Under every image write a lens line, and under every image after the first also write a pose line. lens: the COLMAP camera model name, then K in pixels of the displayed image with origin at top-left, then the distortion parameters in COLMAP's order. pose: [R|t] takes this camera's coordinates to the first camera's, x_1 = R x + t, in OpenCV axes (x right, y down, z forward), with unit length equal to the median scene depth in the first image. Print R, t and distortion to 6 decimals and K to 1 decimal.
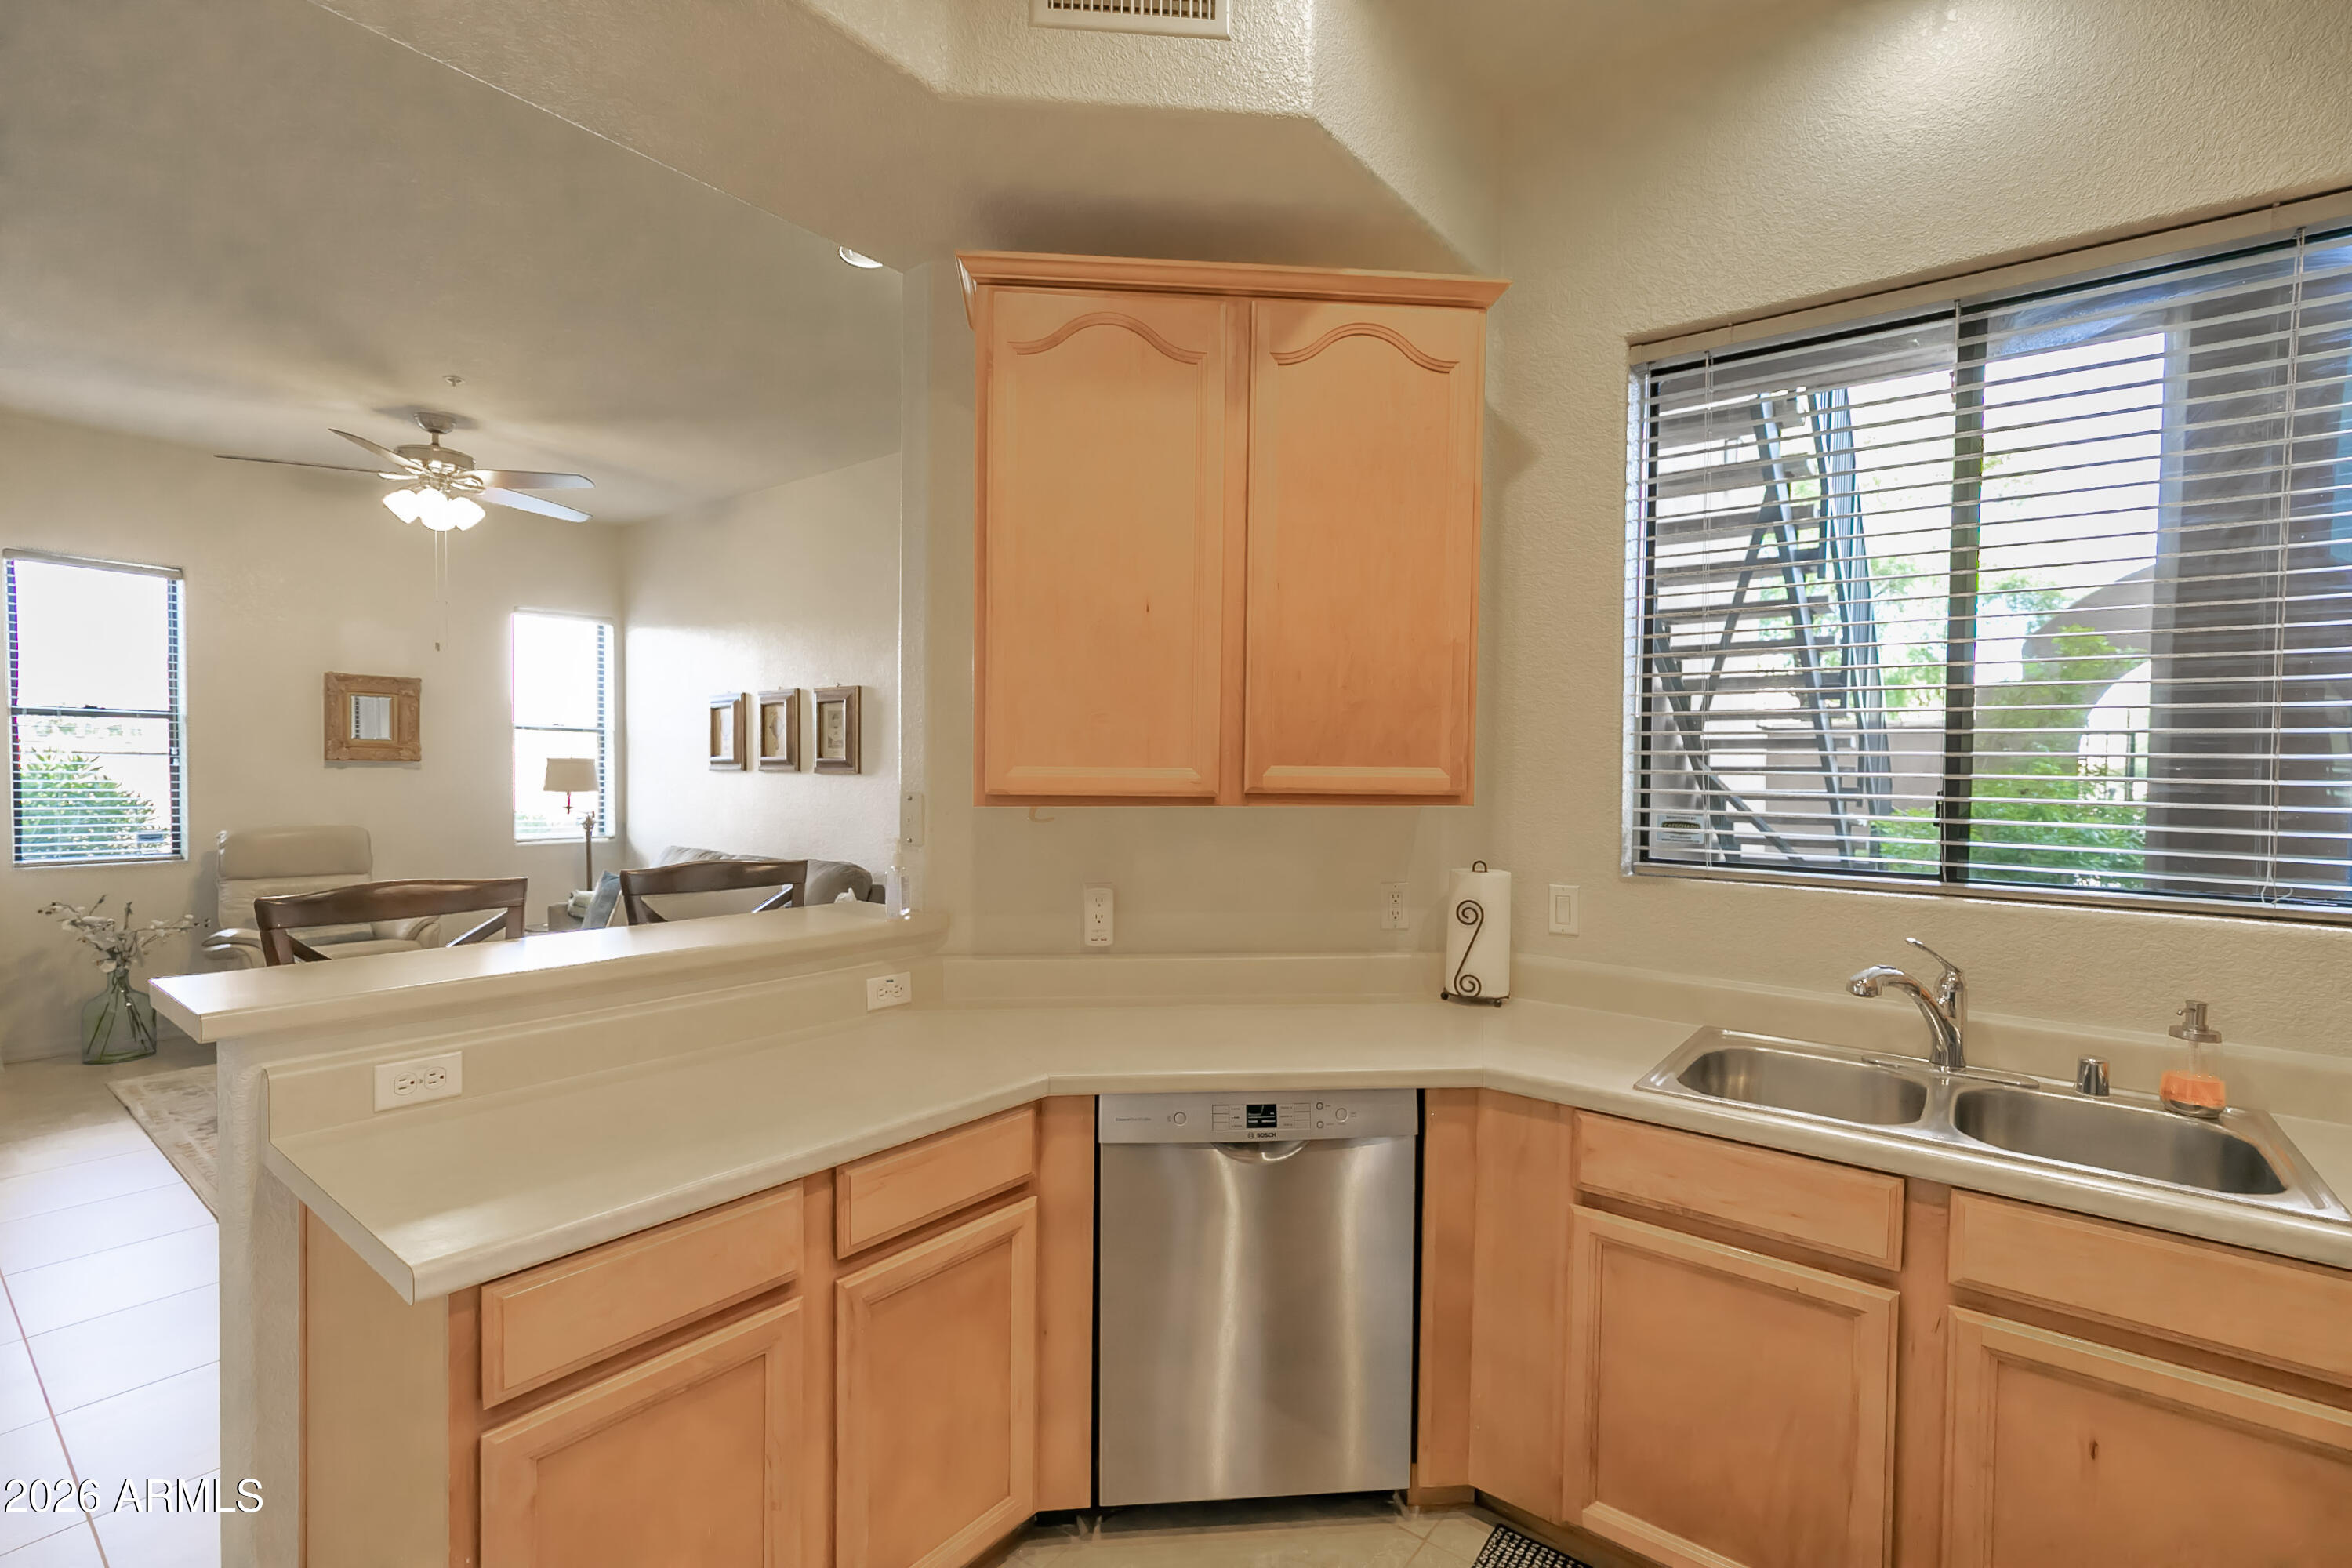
lens RADIAL K [[1062.4, 0, 1153.3], [0, 1062.4, 792.0], [0, 0, 1]] dist [0.016666, 0.002086]
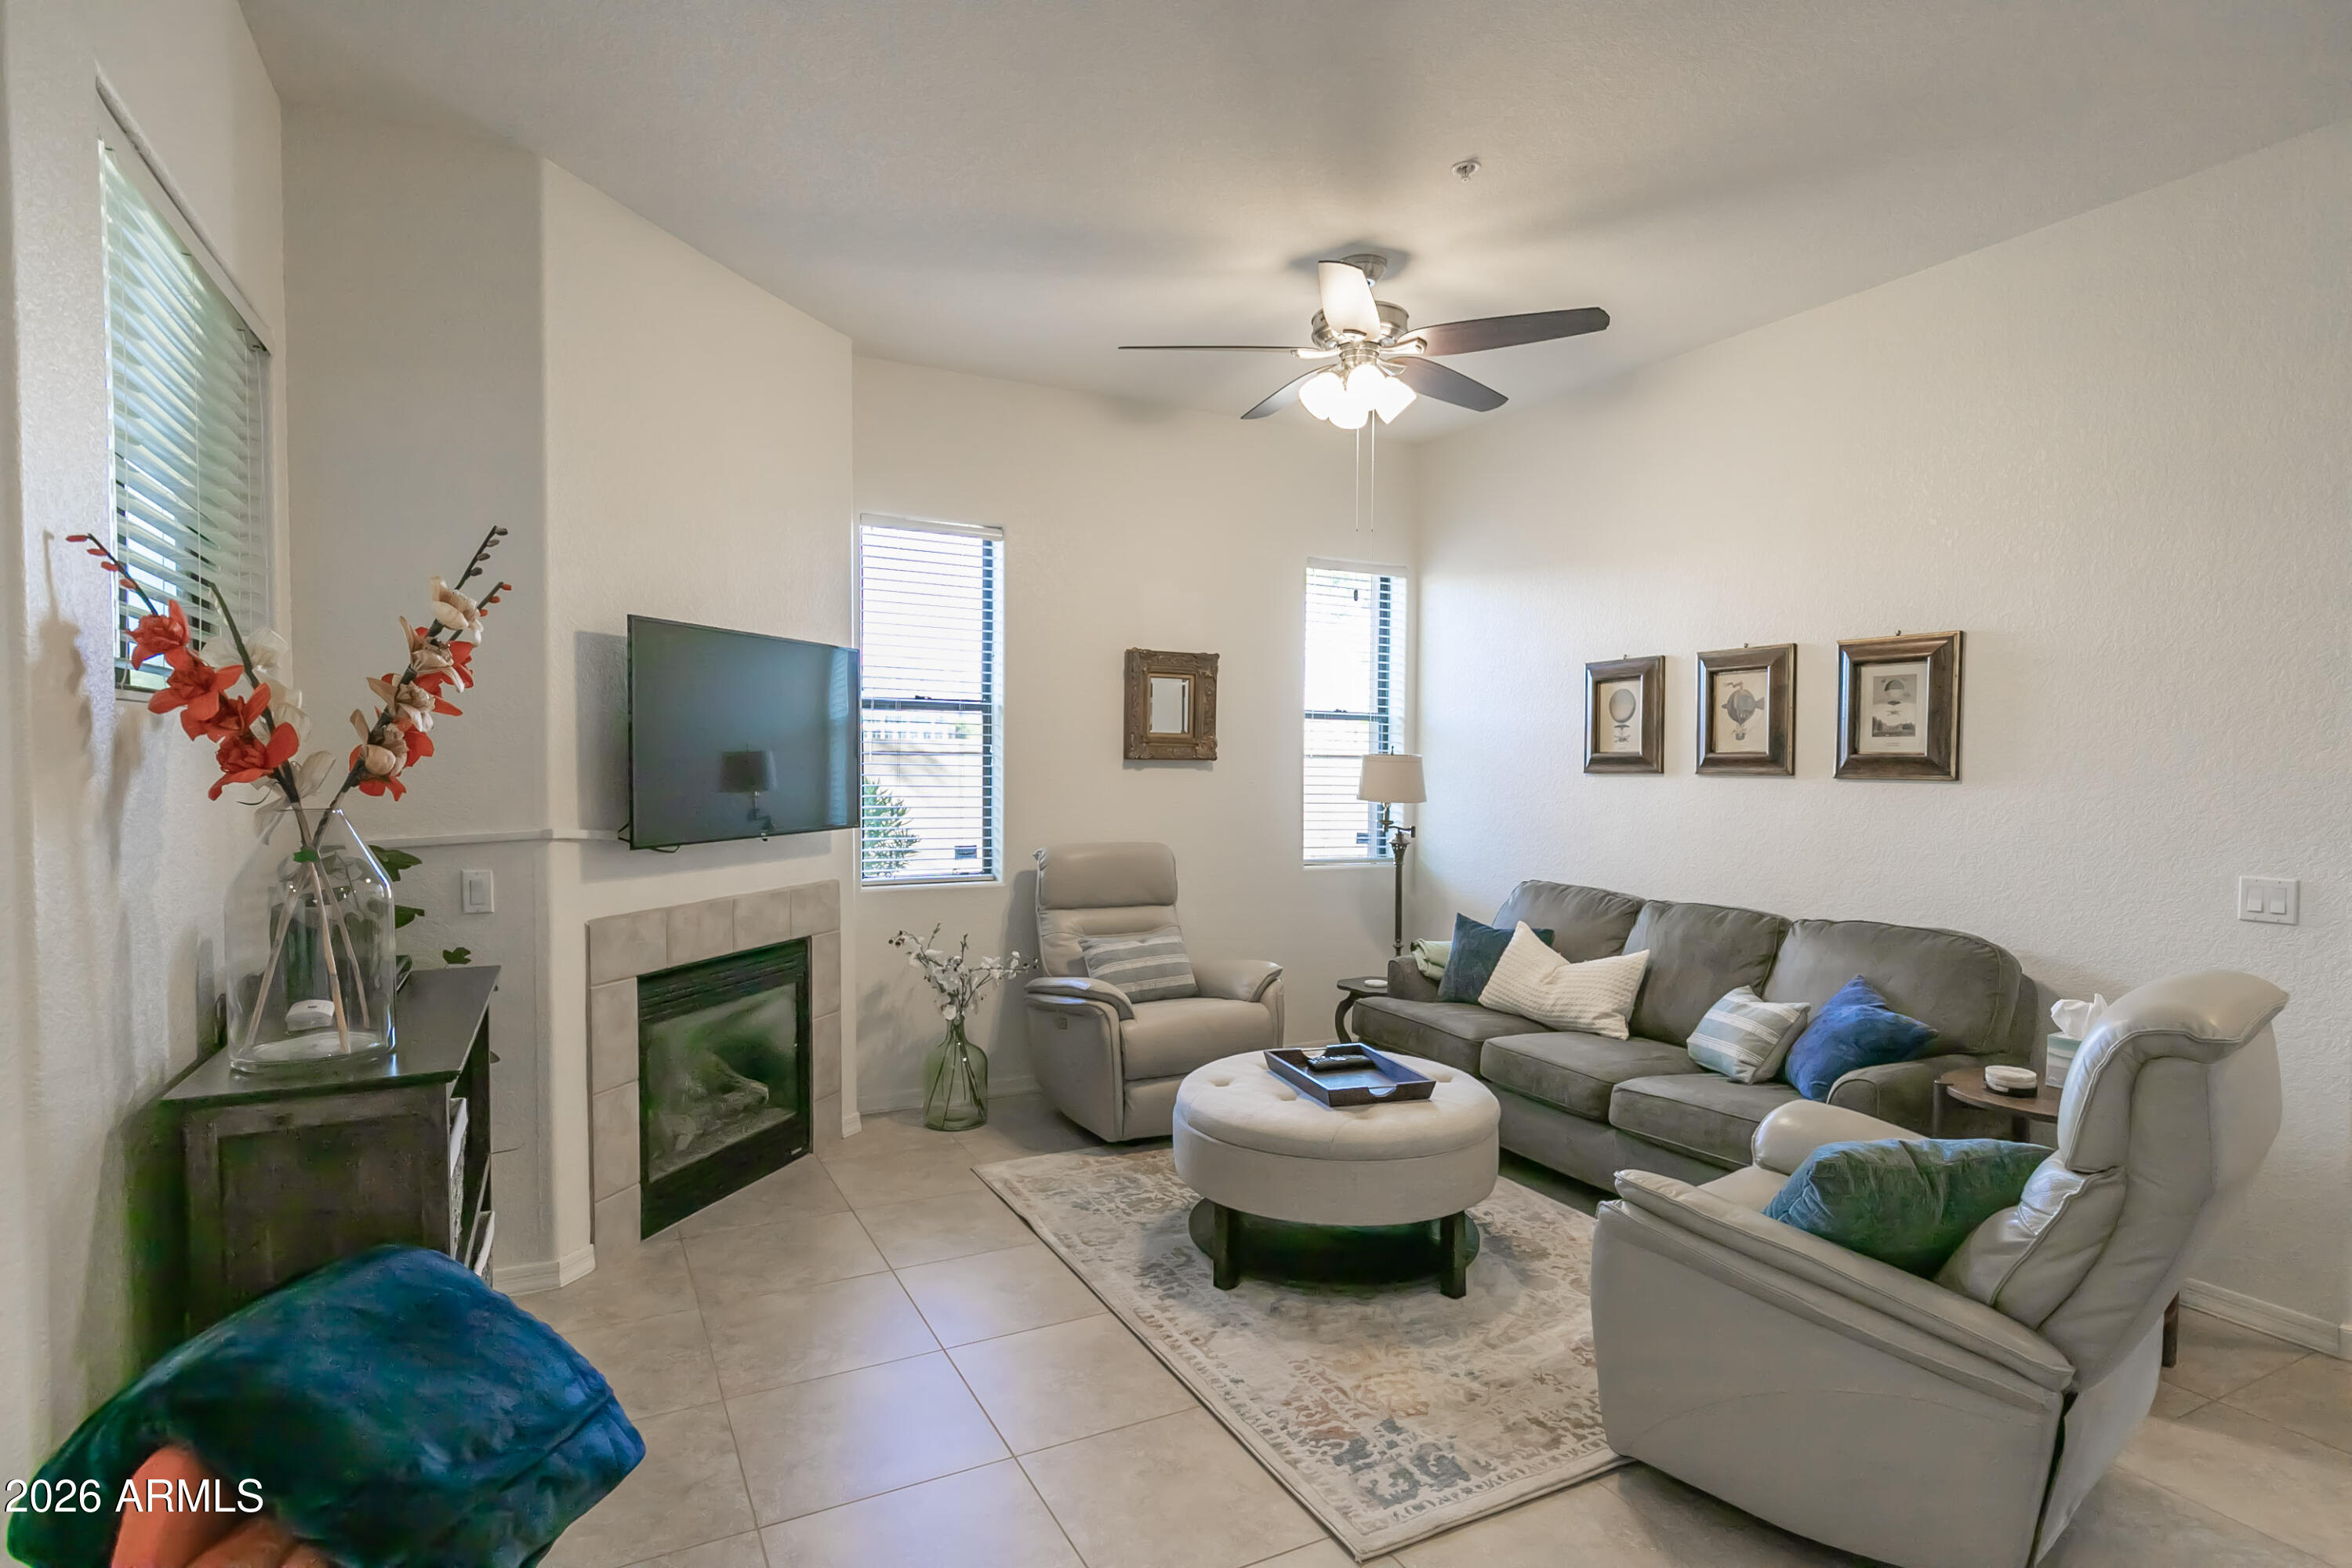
lens RADIAL K [[1195.1, 0, 1179.8], [0, 1195.1, 795.5], [0, 0, 1]] dist [0.000404, 0.000077]
pose [[0.919320, 0.010010, -0.393383, -0.408381], [-0.008060, 0.999946, 0.006609, -0.009542], [0.393428, -0.002905, 0.919351, 0.214231]]
